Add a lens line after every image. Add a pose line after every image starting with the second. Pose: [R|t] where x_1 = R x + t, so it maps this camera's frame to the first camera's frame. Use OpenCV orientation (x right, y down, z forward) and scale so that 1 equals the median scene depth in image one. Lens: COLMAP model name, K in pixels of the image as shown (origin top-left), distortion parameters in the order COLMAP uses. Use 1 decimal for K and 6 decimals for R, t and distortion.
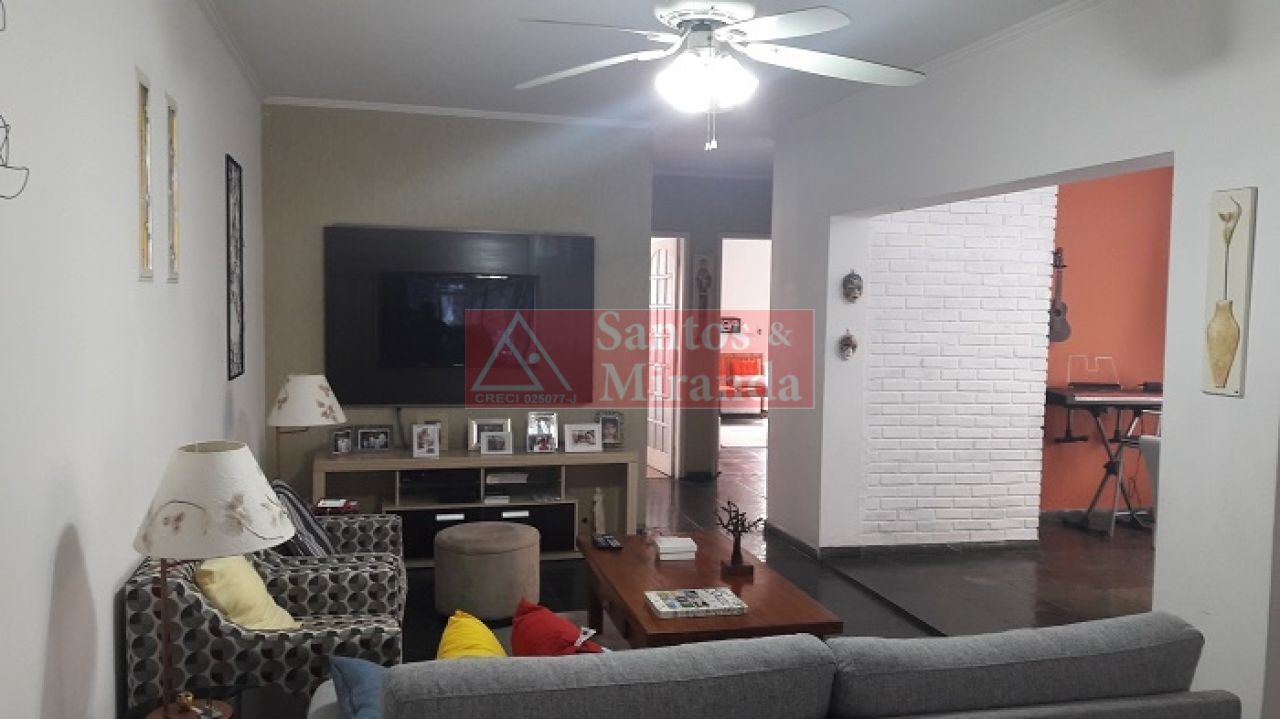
lens RADIAL K [[1024.3, 0, 640.8], [0, 1024.3, 384.2], [0, 0, 1]] dist [0.097387, -0.181526]
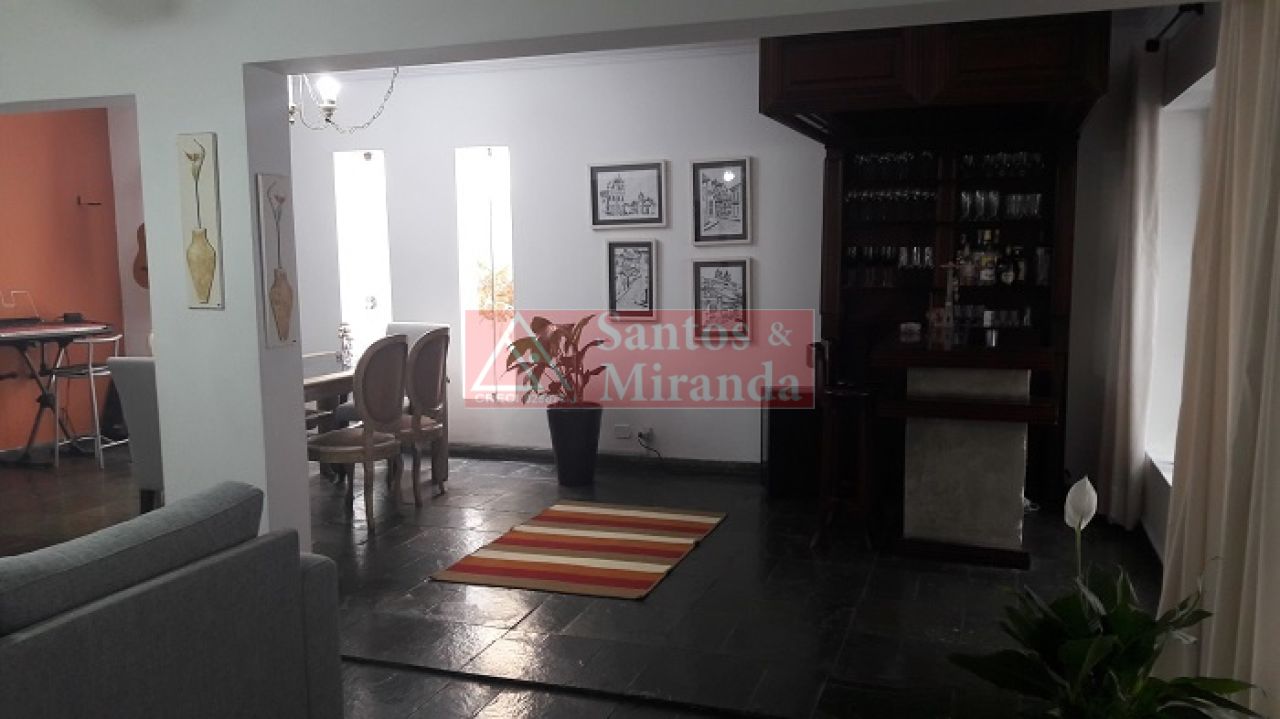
lens RADIAL K [[1024.3, 0, 640.8], [0, 1024.3, 384.2], [0, 0, 1]] dist [0.097387, -0.181526]
pose [[0.525630, -0.127071, 0.841169, -0.095034], [0.076095, 0.991841, 0.102282, 0.006313], [-0.847303, 0.010247, 0.531011, -0.025486]]
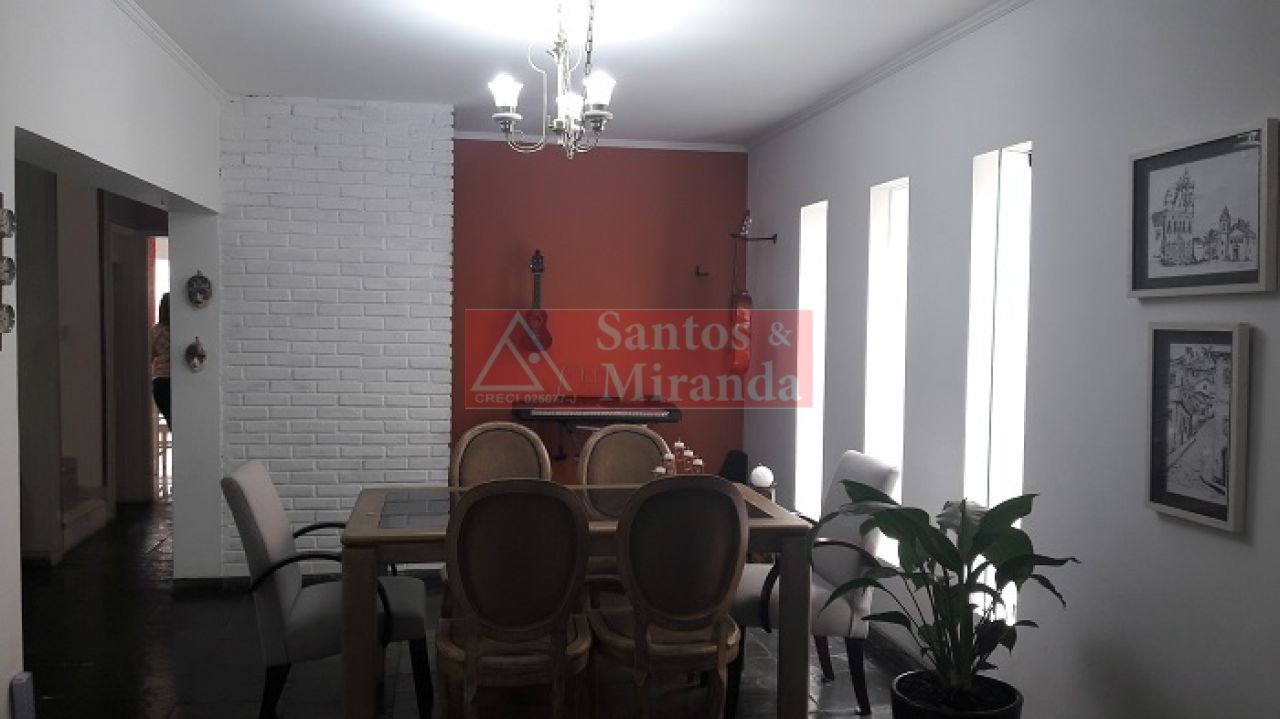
lens RADIAL K [[1024.3, 0, 640.8], [0, 1024.3, 384.2], [0, 0, 1]] dist [0.097387, -0.181526]
pose [[0.999477, 0.001265, -0.032327, 0.604741], [-0.001523, 0.999967, -0.007964, -0.005362], [0.032316, 0.008009, 0.999446, 0.102438]]
